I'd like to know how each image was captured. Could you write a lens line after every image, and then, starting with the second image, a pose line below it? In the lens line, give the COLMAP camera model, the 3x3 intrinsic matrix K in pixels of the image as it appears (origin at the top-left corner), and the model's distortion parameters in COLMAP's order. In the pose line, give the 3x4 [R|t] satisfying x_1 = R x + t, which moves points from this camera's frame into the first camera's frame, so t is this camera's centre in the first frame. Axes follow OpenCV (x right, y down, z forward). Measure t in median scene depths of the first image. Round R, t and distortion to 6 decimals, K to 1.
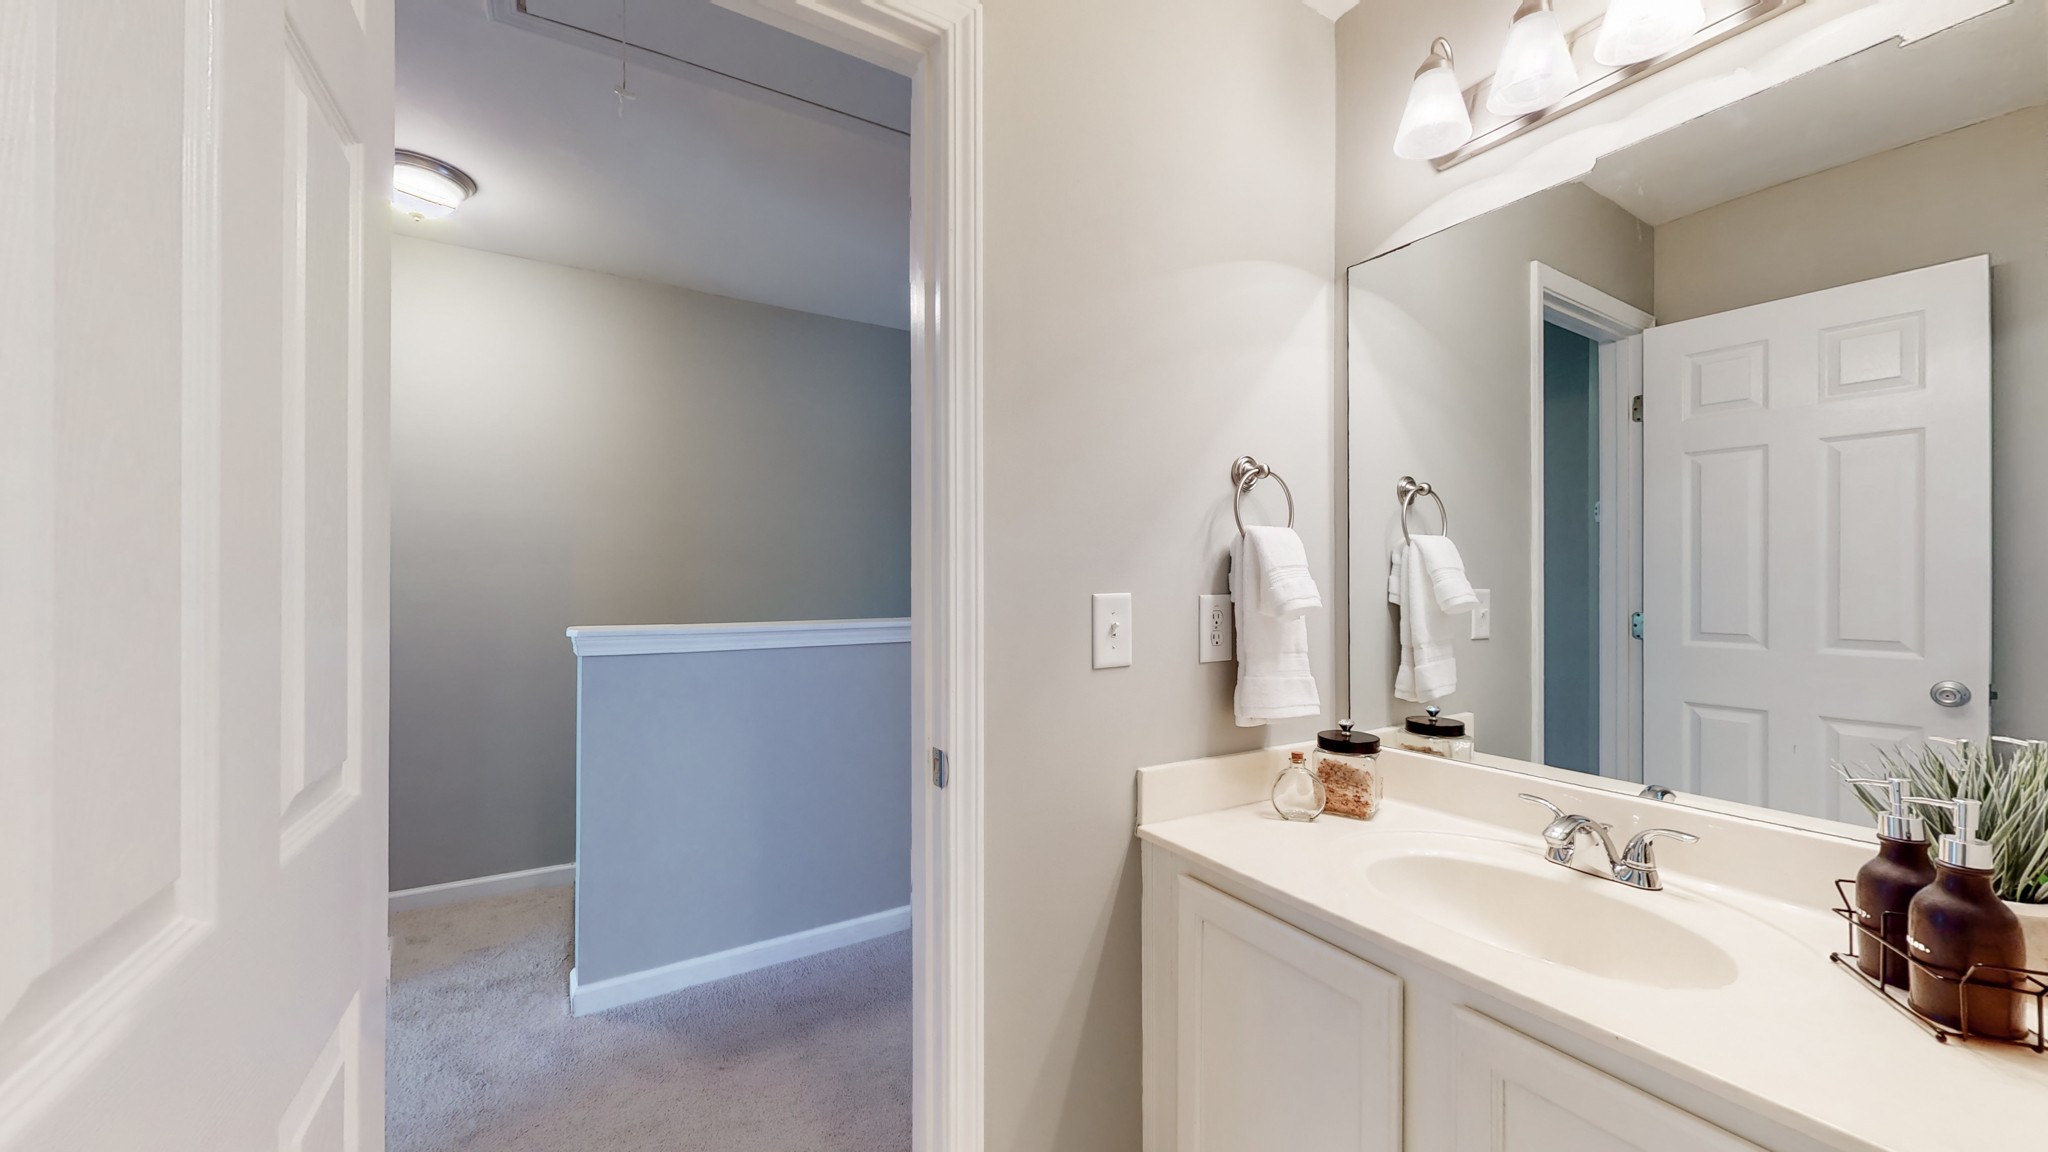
lens RADIAL K [[751.2, 0, 1037.2], [0, 751.2, 570.7], [0, 0, 1]] dist [0.000680, 0.000262]
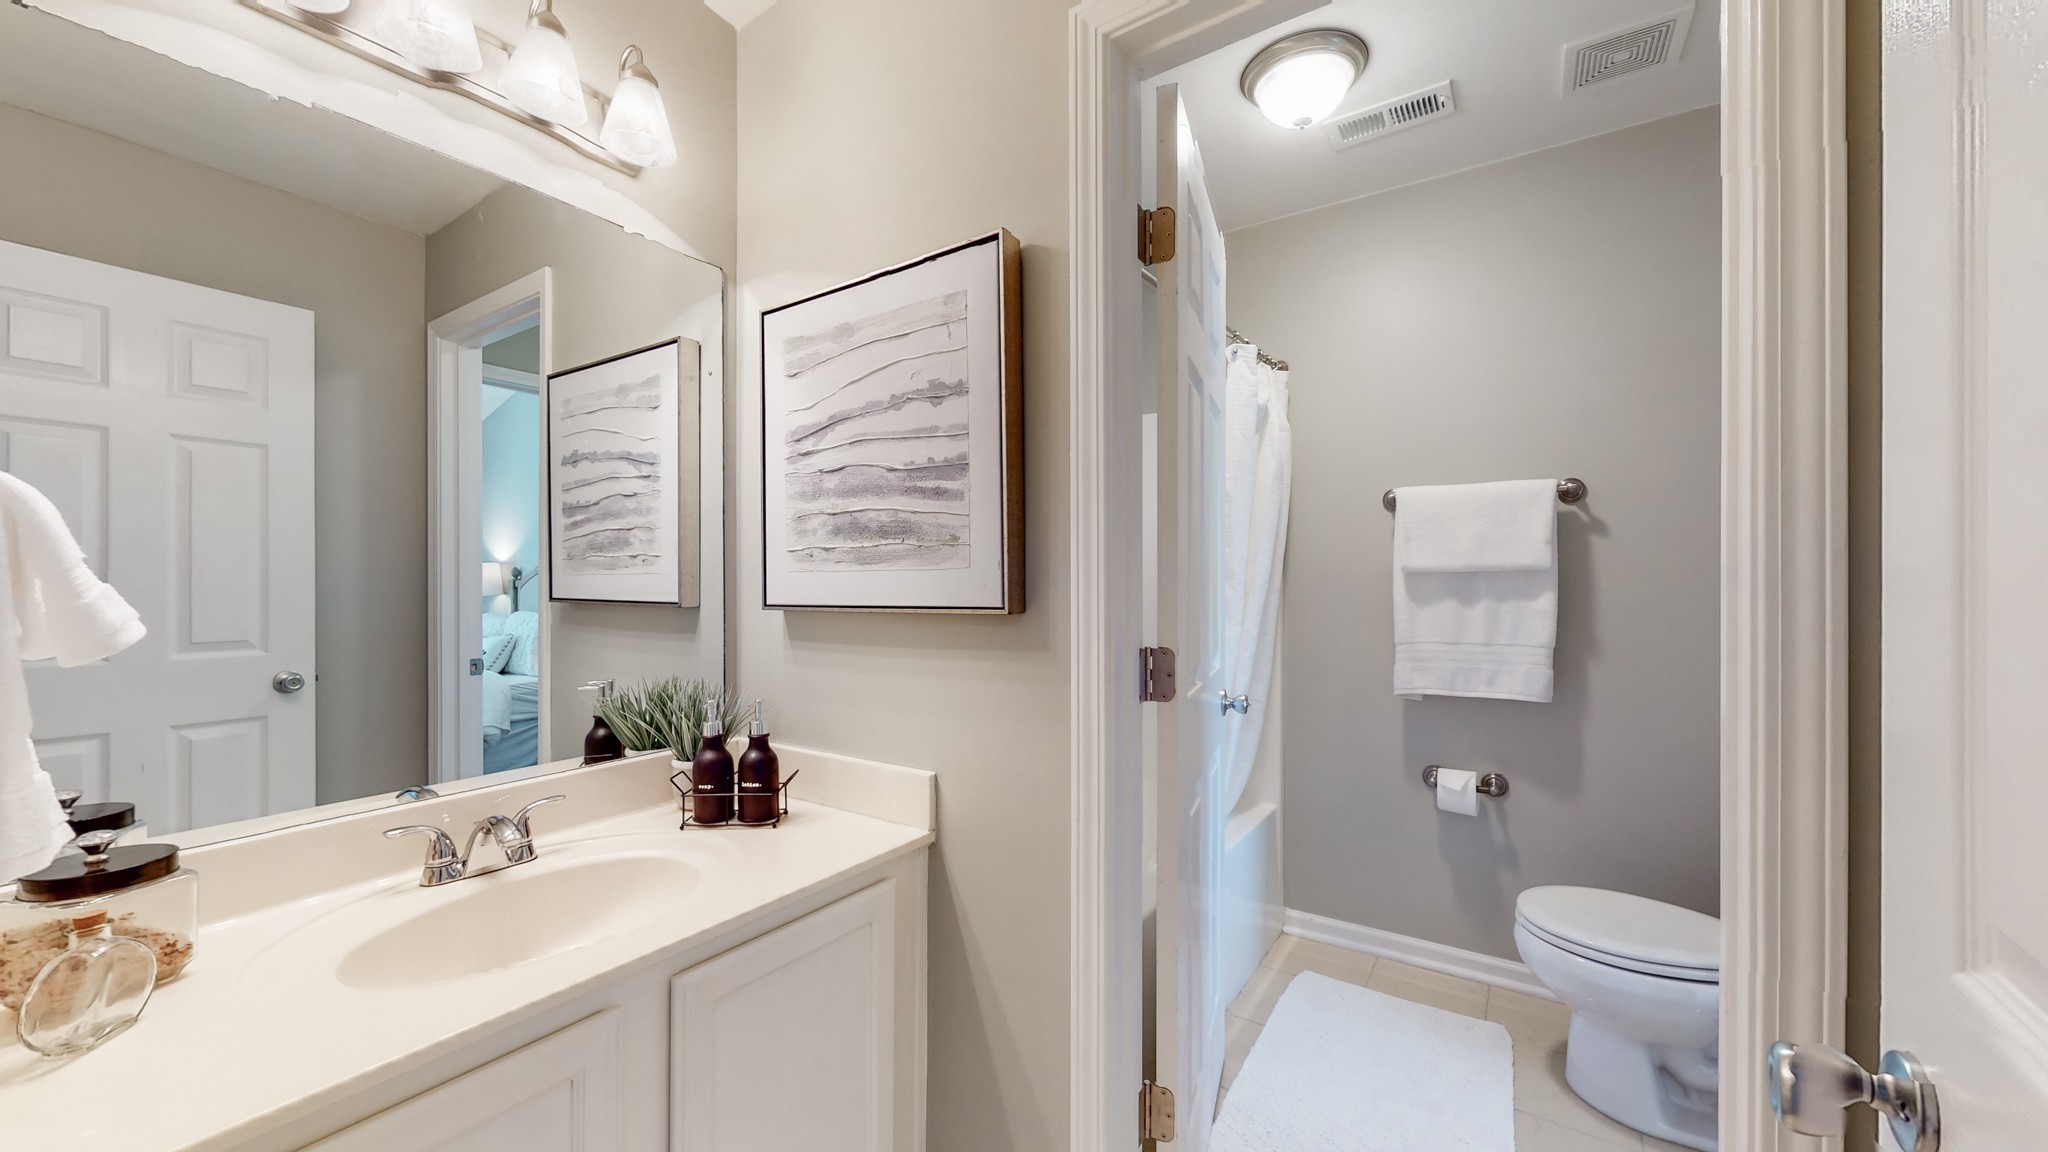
lens RADIAL K [[751.2, 0, 1012.7], [0, 751.2, 582.0], [0, 0, 1]] dist [0.000680, 0.000262]
pose [[-0.400208, 0.000581, 0.916424, -0.406356], [-0.011127, 0.999923, -0.005493, 0.006984], [-0.916357, -0.012395, -0.400171, 0.646753]]
